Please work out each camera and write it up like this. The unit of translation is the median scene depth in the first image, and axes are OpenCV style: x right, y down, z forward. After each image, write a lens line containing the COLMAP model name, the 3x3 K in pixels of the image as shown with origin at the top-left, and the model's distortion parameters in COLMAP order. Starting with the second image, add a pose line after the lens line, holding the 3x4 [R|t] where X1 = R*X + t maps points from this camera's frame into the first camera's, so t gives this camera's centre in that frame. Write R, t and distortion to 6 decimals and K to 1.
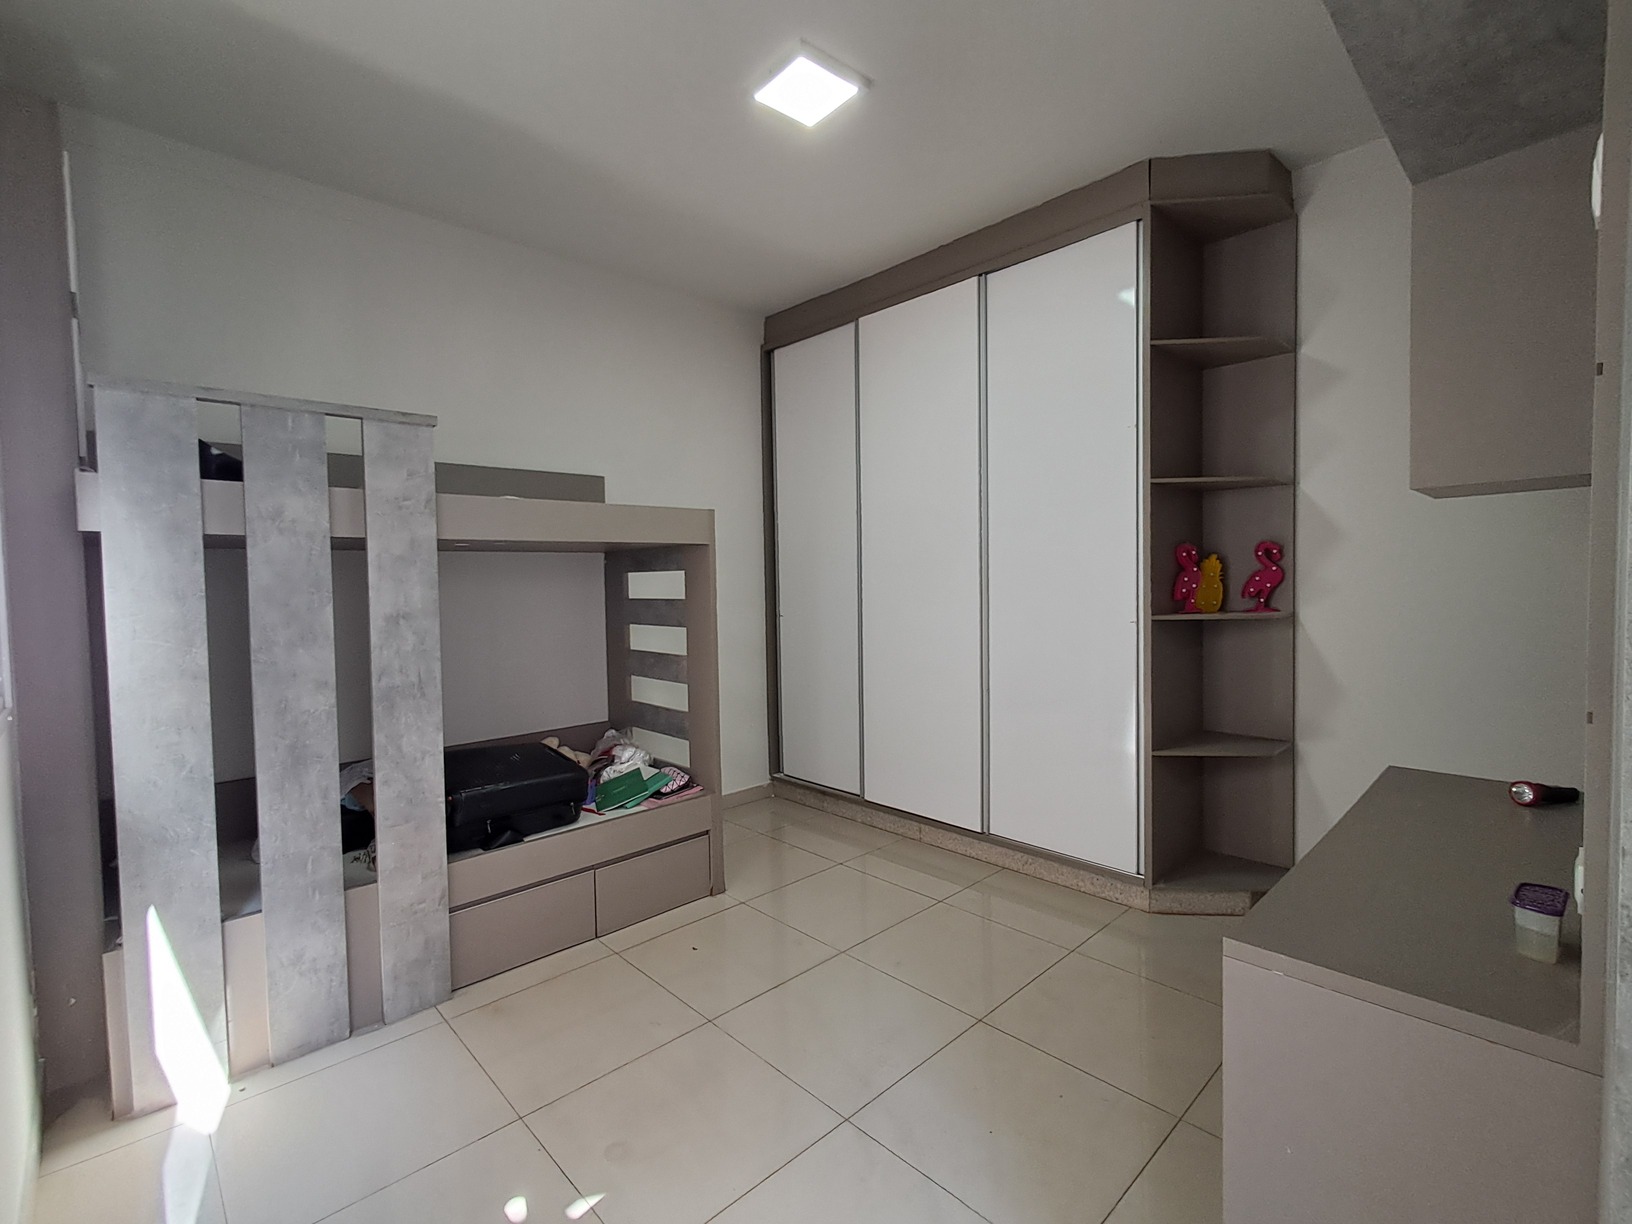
lens RADIAL K [[739.1, 0, 828.9], [0, 739.1, 610.6], [0, 0, 1]] dist [0.006391, 0.000751]
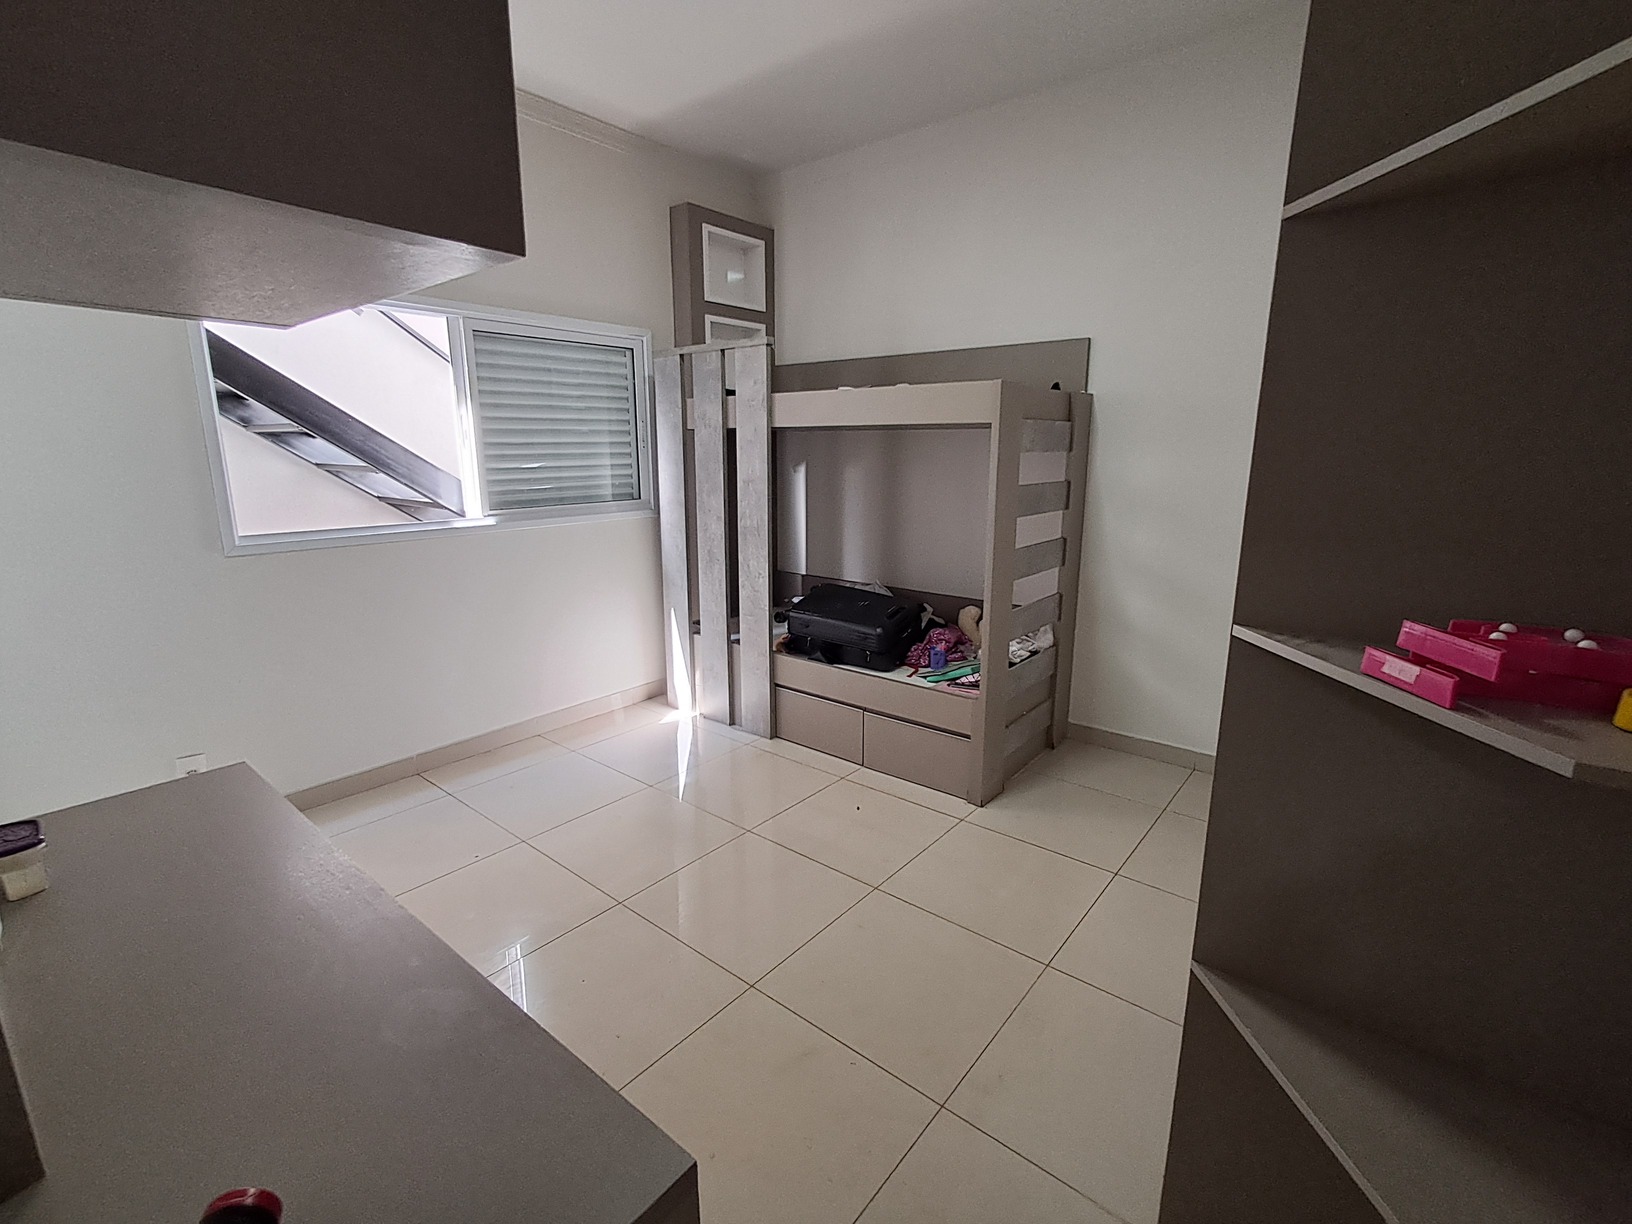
lens RADIAL K [[739.1, 0, 812.9], [0, 739.1, 604.2], [0, 0, 1]] dist [0.006391, 0.000751]
pose [[0.122914, 0.227556, -0.965976, 0.941032], [-0.052039, 0.973496, 0.222706, -0.089322], [0.991052, 0.022895, 0.131498, 0.929109]]
